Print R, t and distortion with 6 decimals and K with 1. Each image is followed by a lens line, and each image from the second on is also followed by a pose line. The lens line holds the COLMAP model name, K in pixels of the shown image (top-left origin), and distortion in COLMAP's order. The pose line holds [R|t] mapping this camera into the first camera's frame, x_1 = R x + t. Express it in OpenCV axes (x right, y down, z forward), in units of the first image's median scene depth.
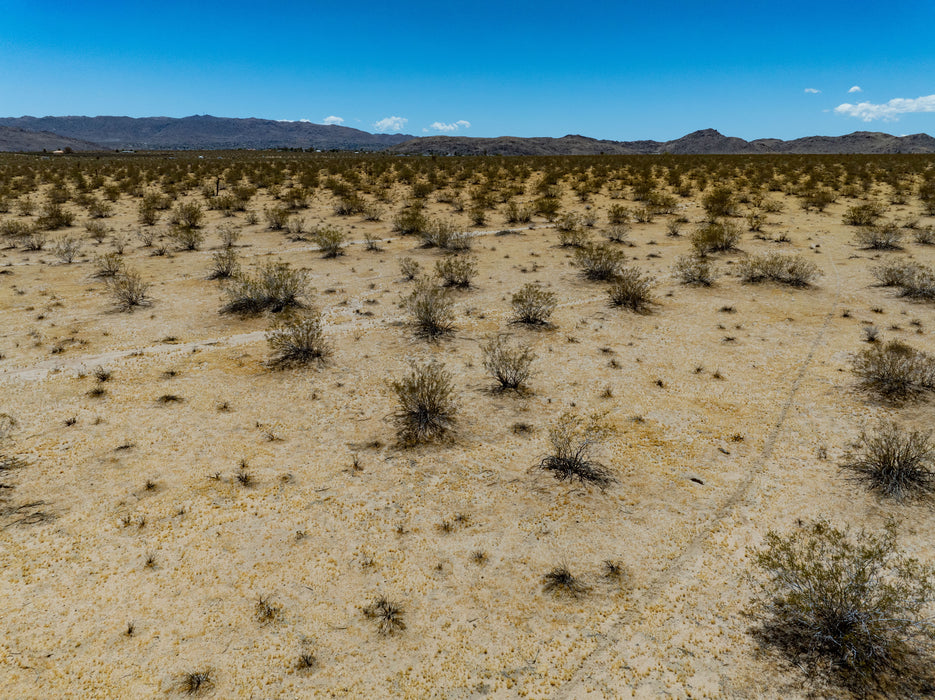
lens RADIAL K [[658.7, 0, 469.4], [0, 658.7, 354.5], [0, 0, 1]] dist [-0.053145, 0.021428]
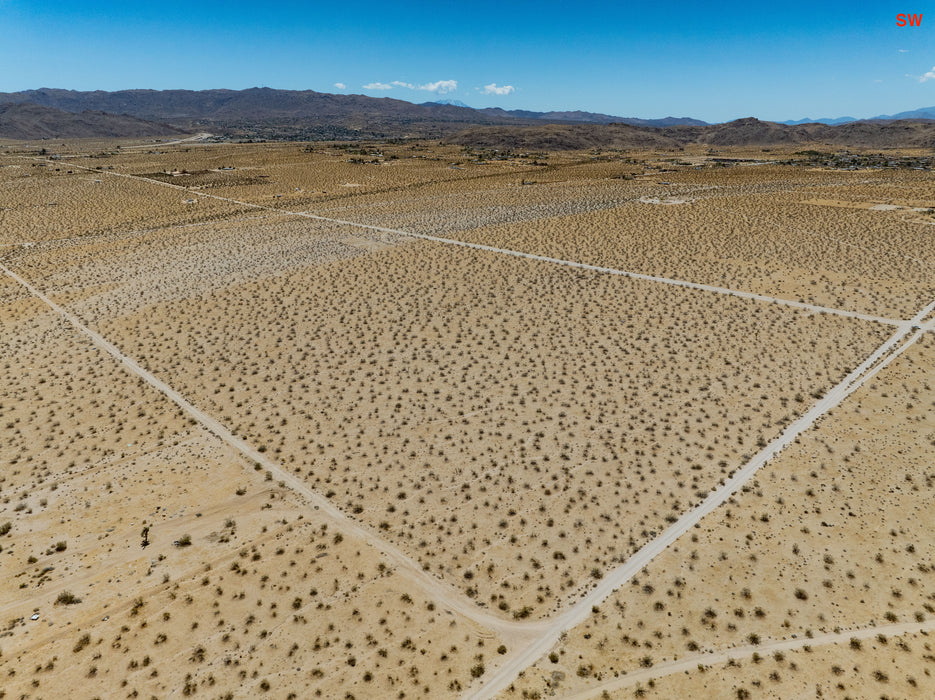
lens RADIAL K [[658.7, 0, 469.5], [0, 658.7, 351.7], [0, 0, 1]] dist [-0.053145, 0.021428]
pose [[0.997196, 0.024114, -0.070842, 0.007000], [-0.020750, 0.998639, 0.047844, -0.018056], [0.071899, -0.046240, 0.996340, -0.087212]]
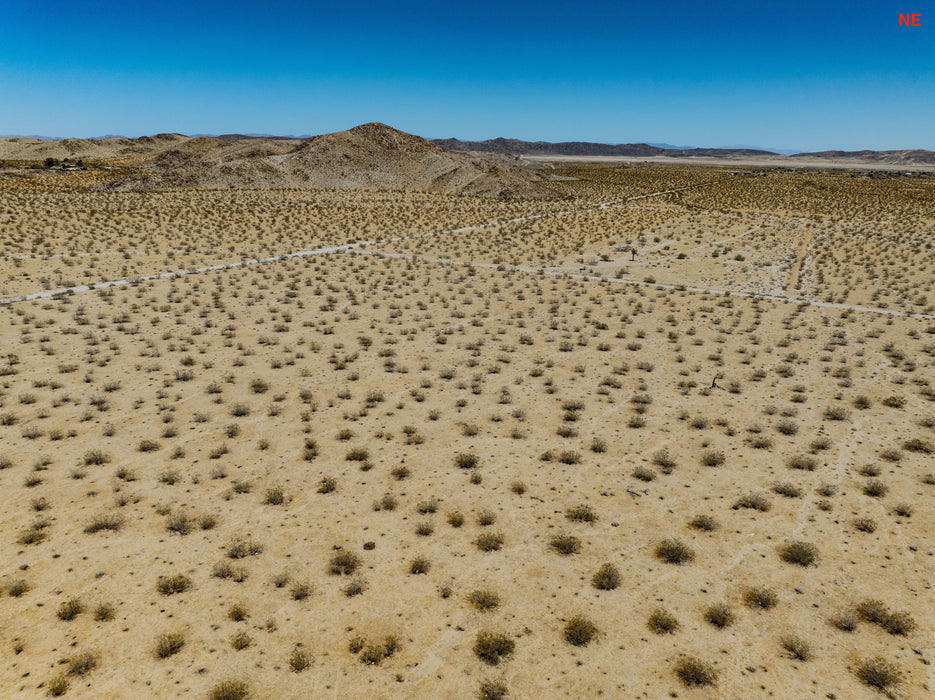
lens RADIAL K [[658.7, 0, 470.5], [0, 658.7, 353.0], [0, 0, 1]] dist [-0.053145, 0.021428]
pose [[-0.973865, 0.040431, -0.223500, 0.011621], [-0.090509, 0.833441, 0.545146, -0.031614], [0.208315, 0.551127, -0.808000, 0.063219]]
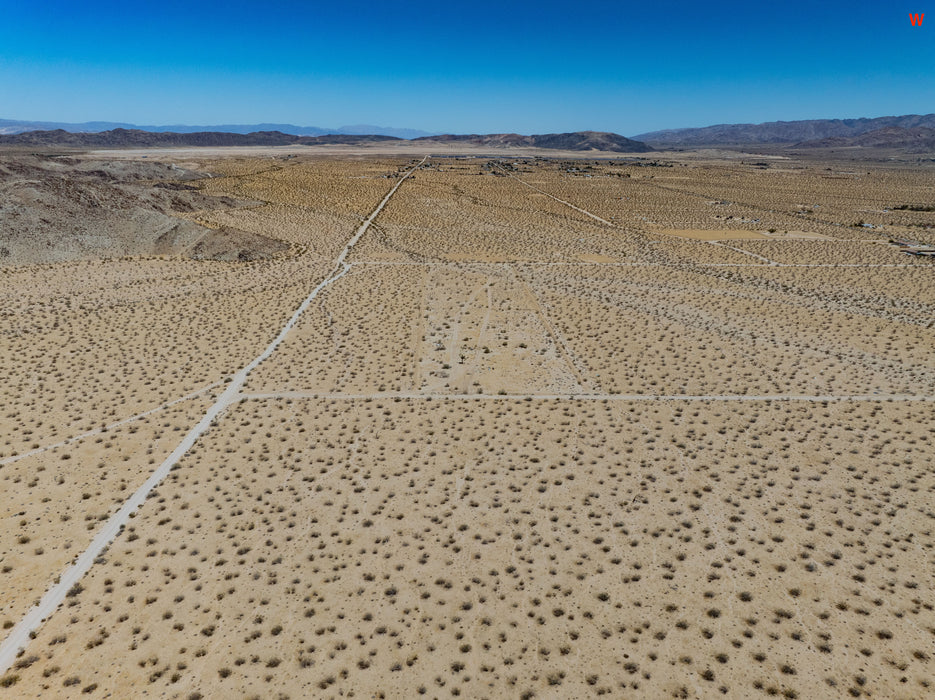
lens RADIAL K [[658.7, 0, 469.8], [0, 658.7, 349.2], [0, 0, 1]] dist [-0.053145, 0.021428]
pose [[-0.723473, 0.190568, -0.663529, 0.051792], [-0.220263, 0.847192, 0.483478, -0.058769], [0.654272, 0.495933, -0.570945, 0.057142]]
